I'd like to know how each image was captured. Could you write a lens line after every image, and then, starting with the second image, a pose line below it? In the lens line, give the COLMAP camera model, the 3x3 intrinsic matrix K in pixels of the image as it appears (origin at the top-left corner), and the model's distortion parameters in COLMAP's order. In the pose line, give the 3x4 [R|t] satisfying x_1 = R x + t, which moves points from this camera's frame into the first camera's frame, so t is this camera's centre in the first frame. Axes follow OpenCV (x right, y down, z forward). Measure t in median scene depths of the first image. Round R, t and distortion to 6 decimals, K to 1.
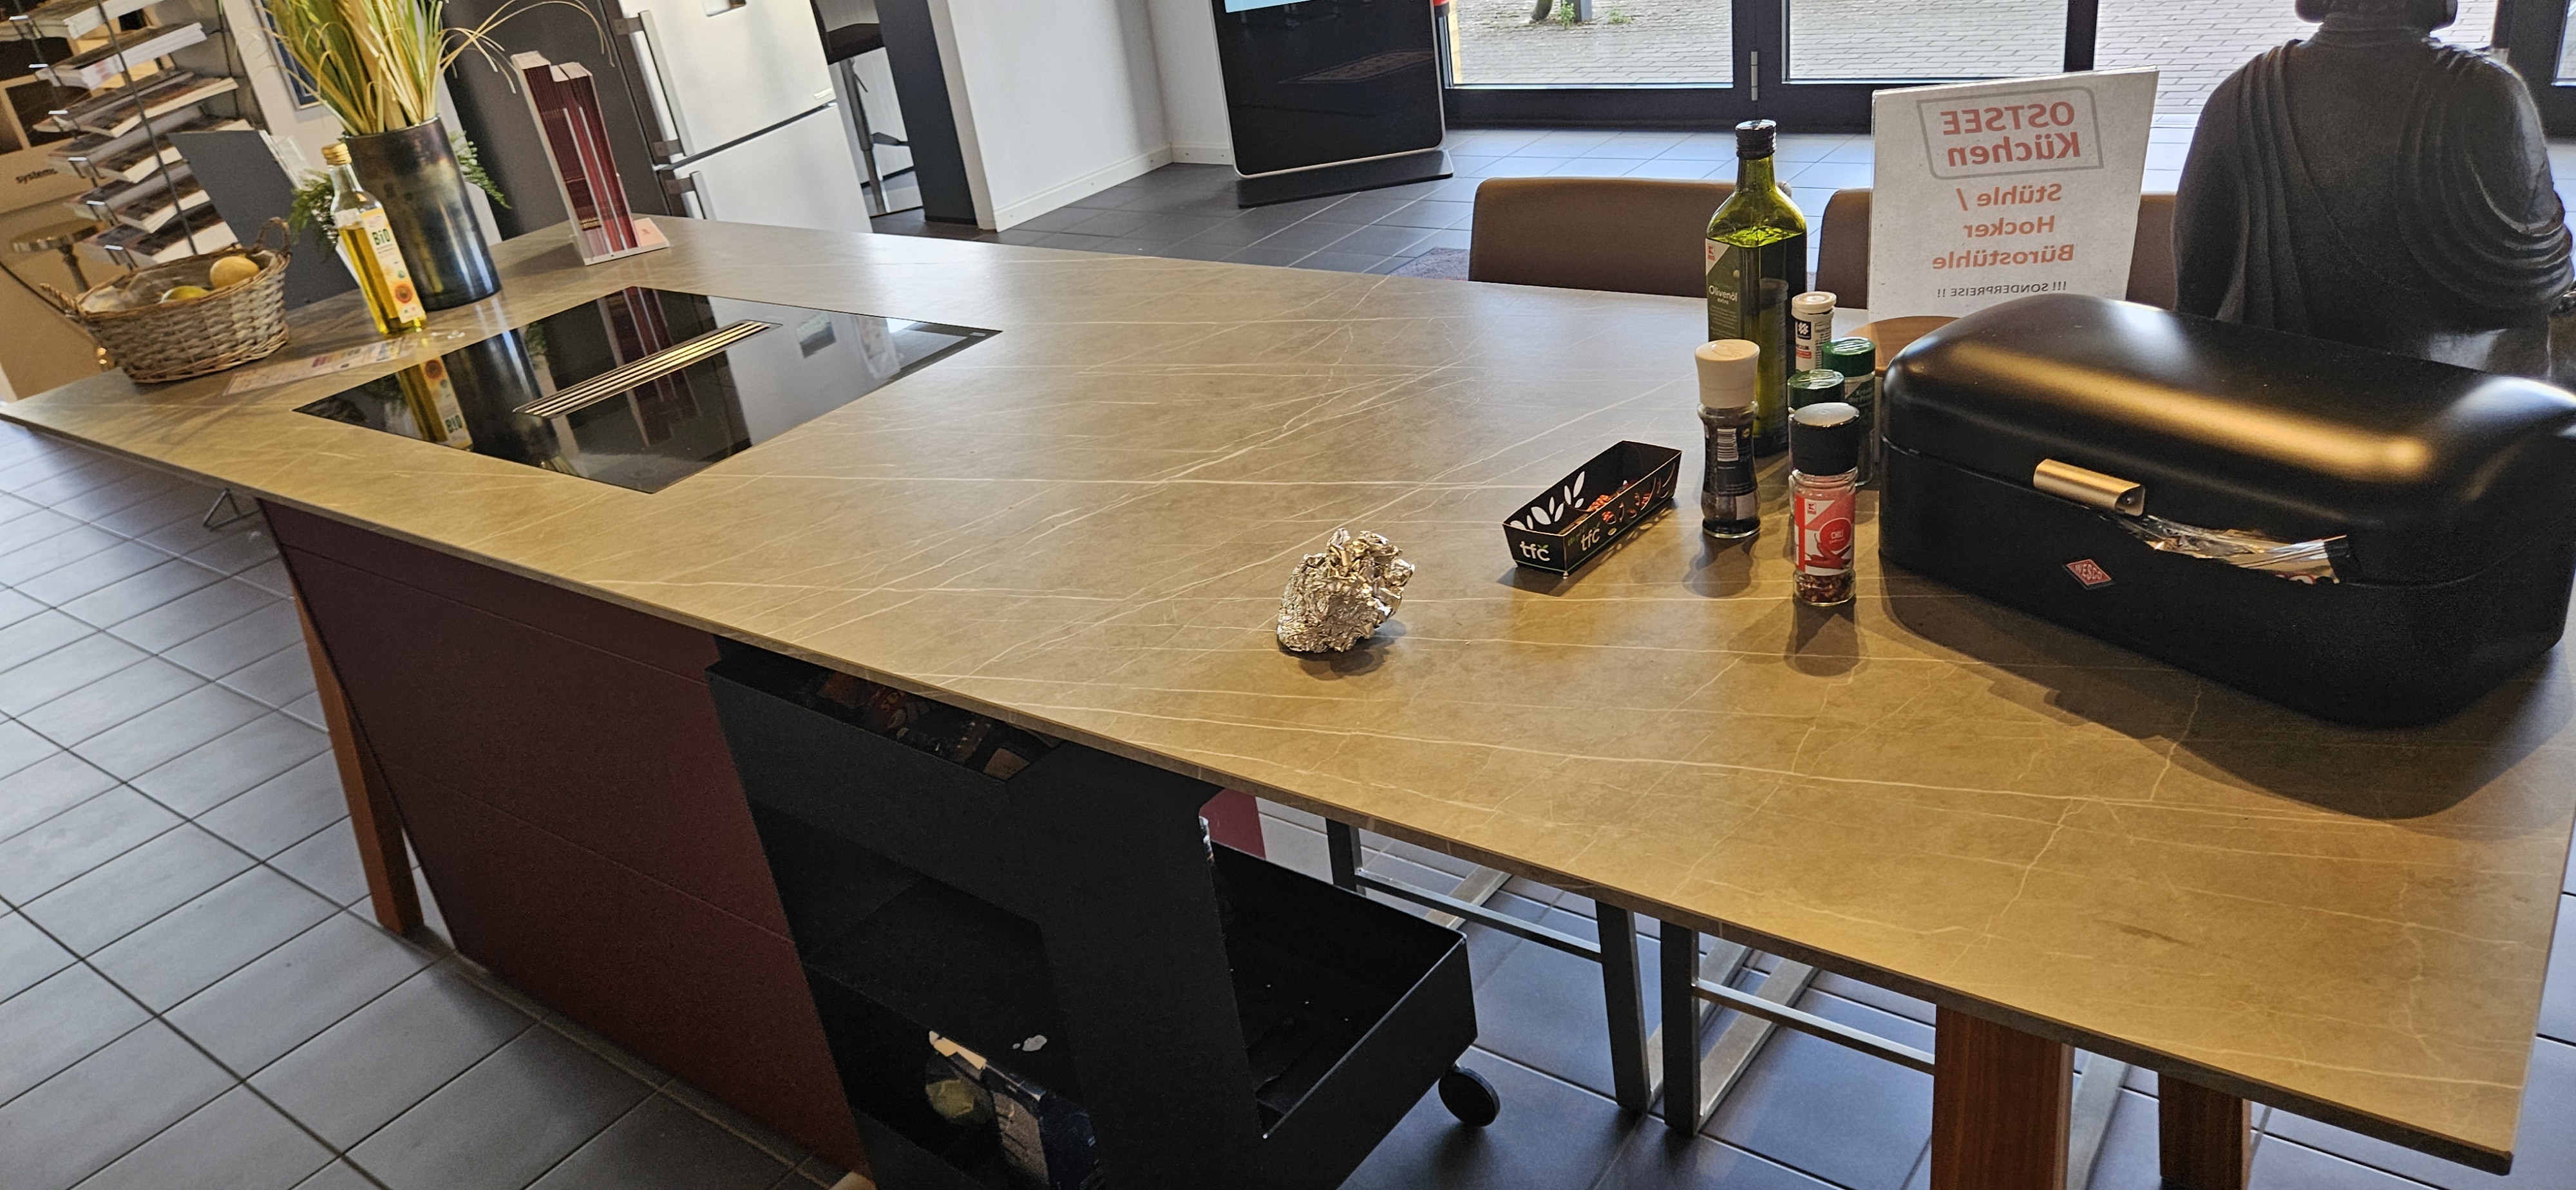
lens RADIAL K [[1710.3, 0, 1293.4], [0, 1710.3, 592.5], [0, 0, 1]] dist [0.075283, -0.053744]
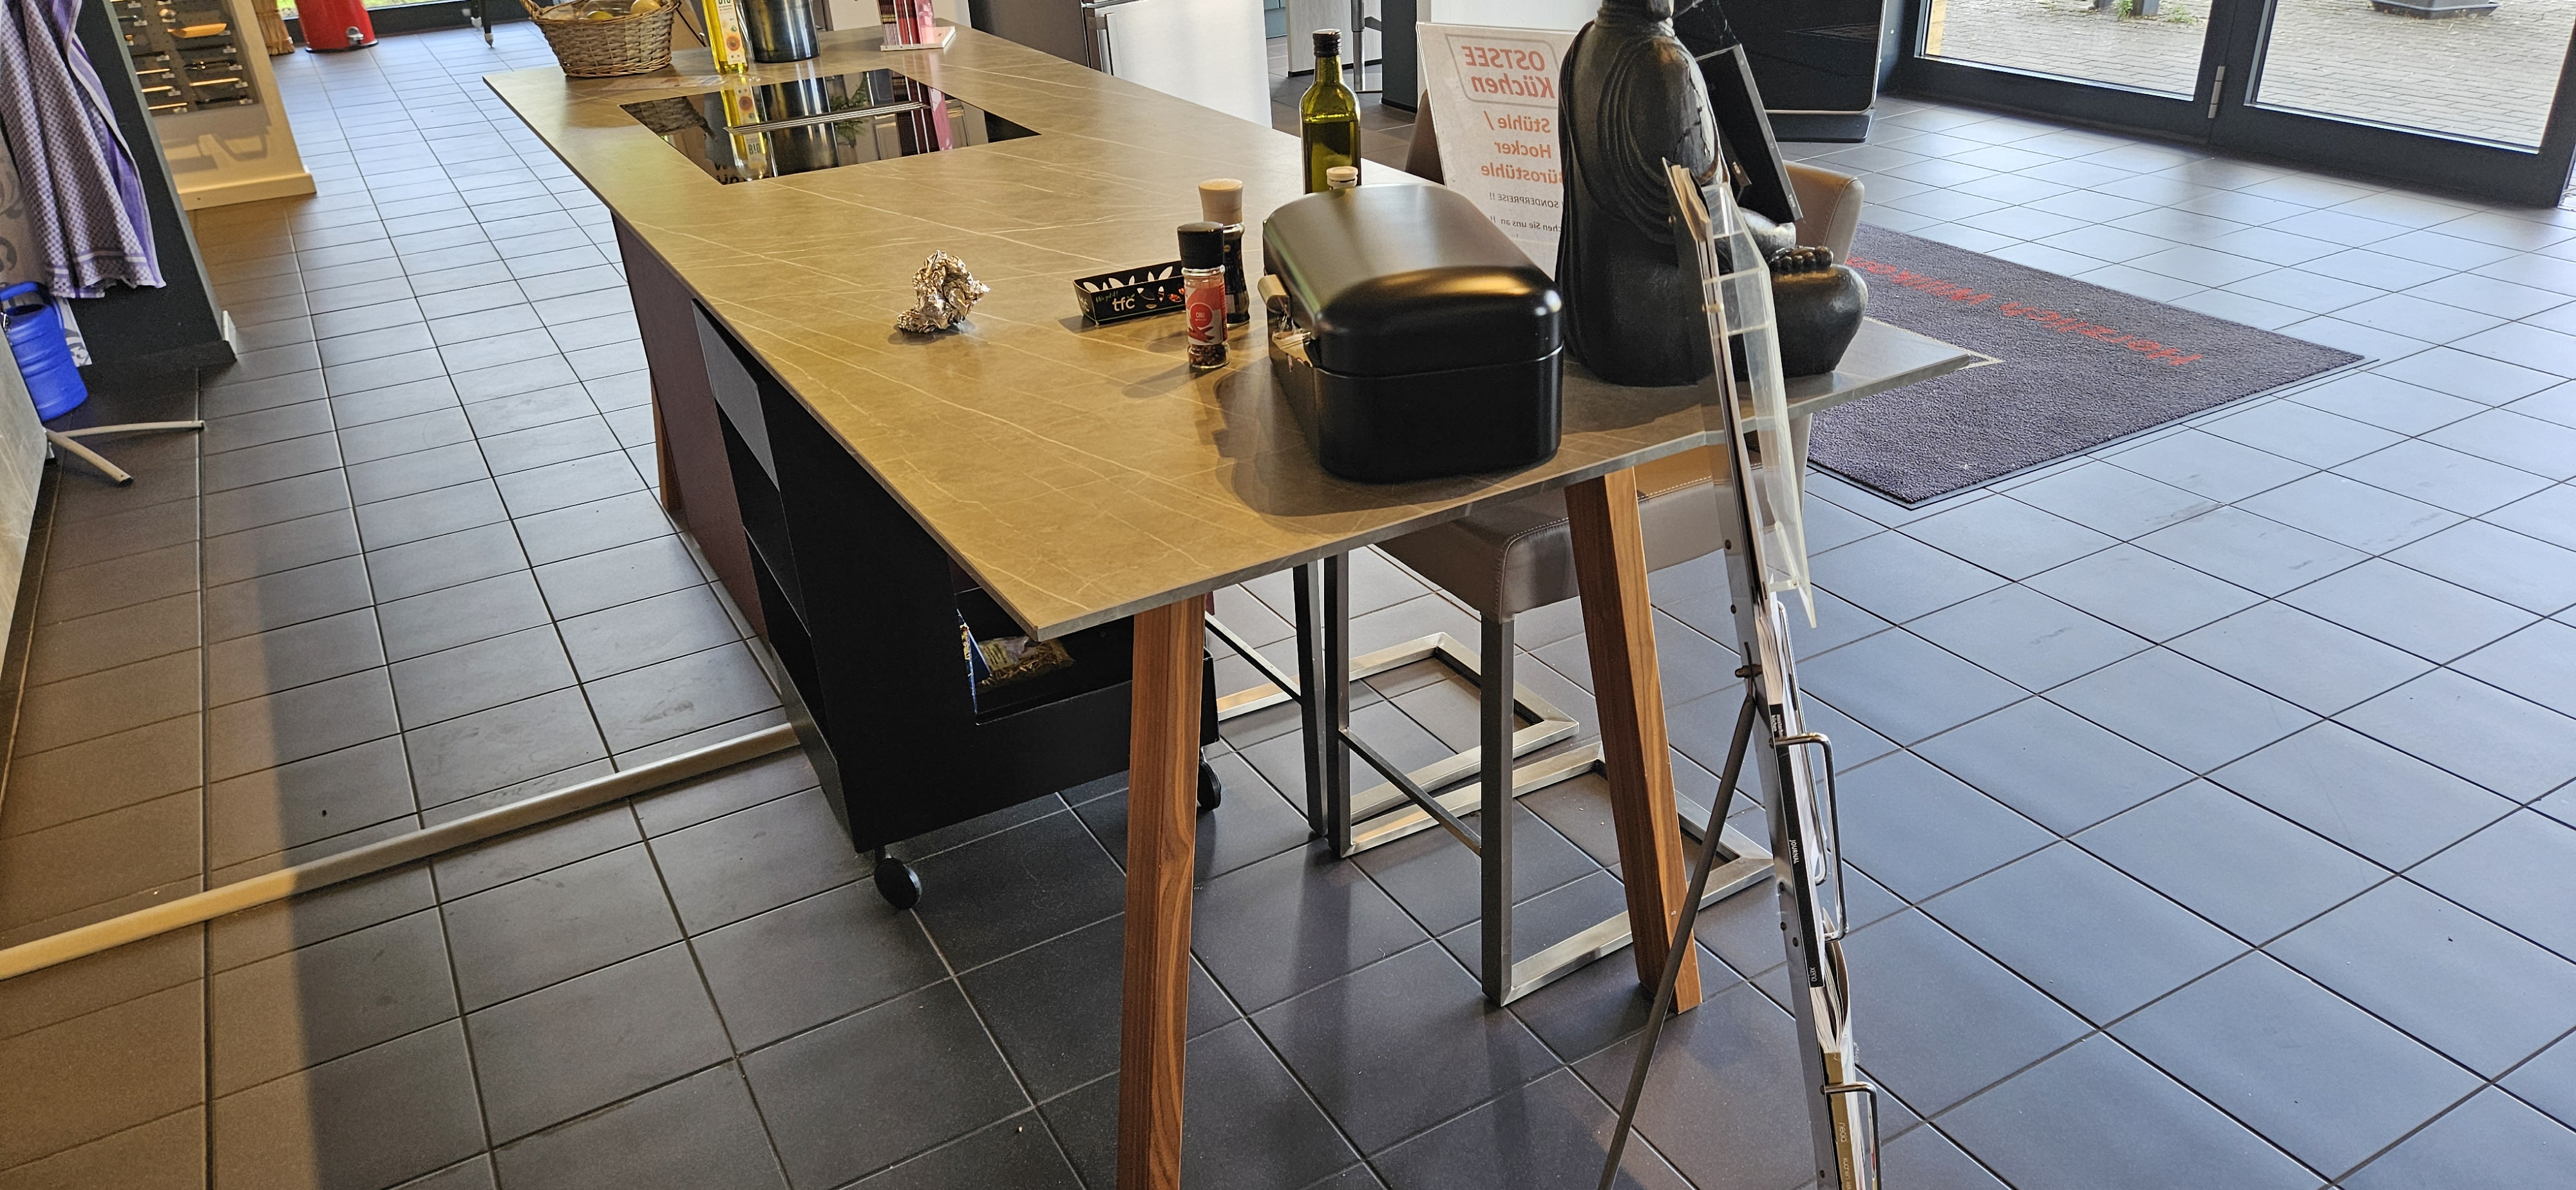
lens RADIAL K [[1710.3, 0, 1284.8], [0, 1710.3, 599.4], [0, 0, 1]] dist [0.075283, -0.053744]
pose [[0.911151, 0.262592, -0.317567, 0.743157], [-0.247801, 0.964907, 0.086887, 0.044145], [0.329239, -0.000474, 0.944247, -0.261623]]
